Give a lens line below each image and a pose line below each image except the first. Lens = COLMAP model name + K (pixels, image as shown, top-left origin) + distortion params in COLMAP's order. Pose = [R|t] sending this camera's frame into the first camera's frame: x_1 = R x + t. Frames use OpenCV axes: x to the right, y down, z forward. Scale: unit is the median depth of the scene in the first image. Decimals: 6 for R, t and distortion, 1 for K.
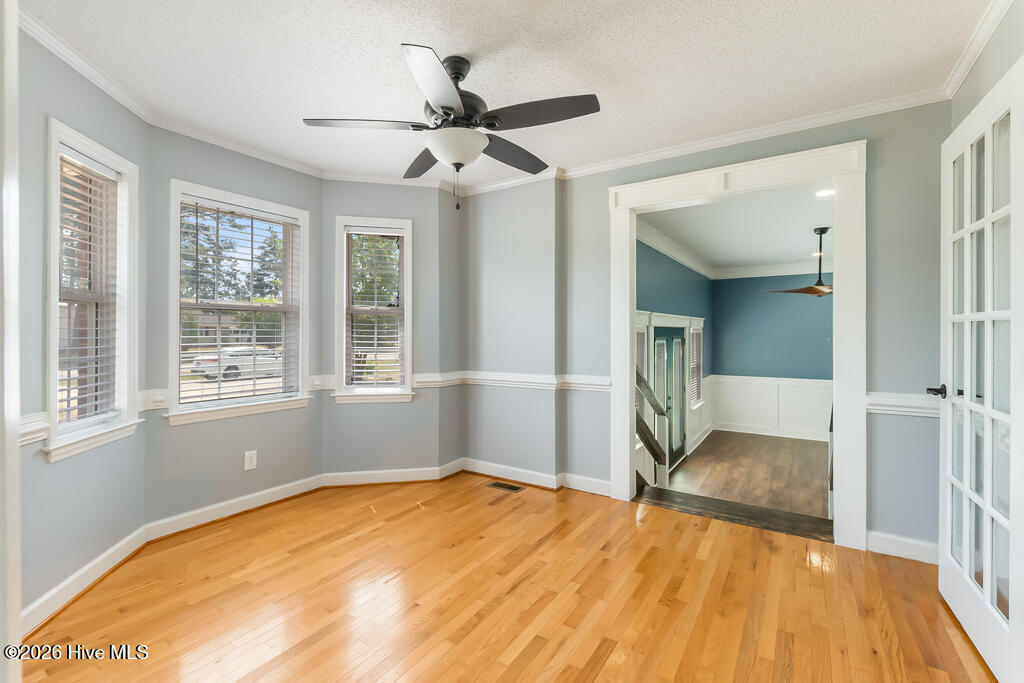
lens RADIAL K [[445.4, 0, 506.3], [0, 445.4, 331.8], [0, 0, 1]] dist [0.000848, 0.000359]
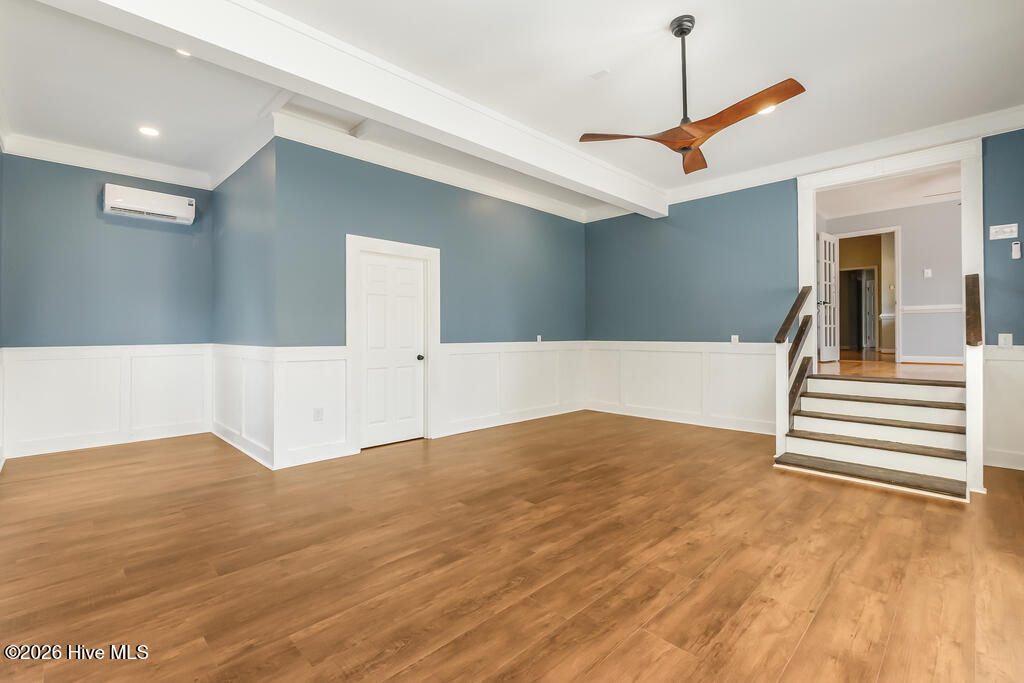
lens RADIAL K [[445.4, 0, 506.3], [0, 445.4, 331.8], [0, 0, 1]] dist [0.000848, 0.000359]
pose [[-0.976832, 0.003928, 0.213970, 0.755796], [0.001676, 0.999941, -0.010703, 0.132972], [-0.213999, -0.010097, -0.976782, 1.476081]]
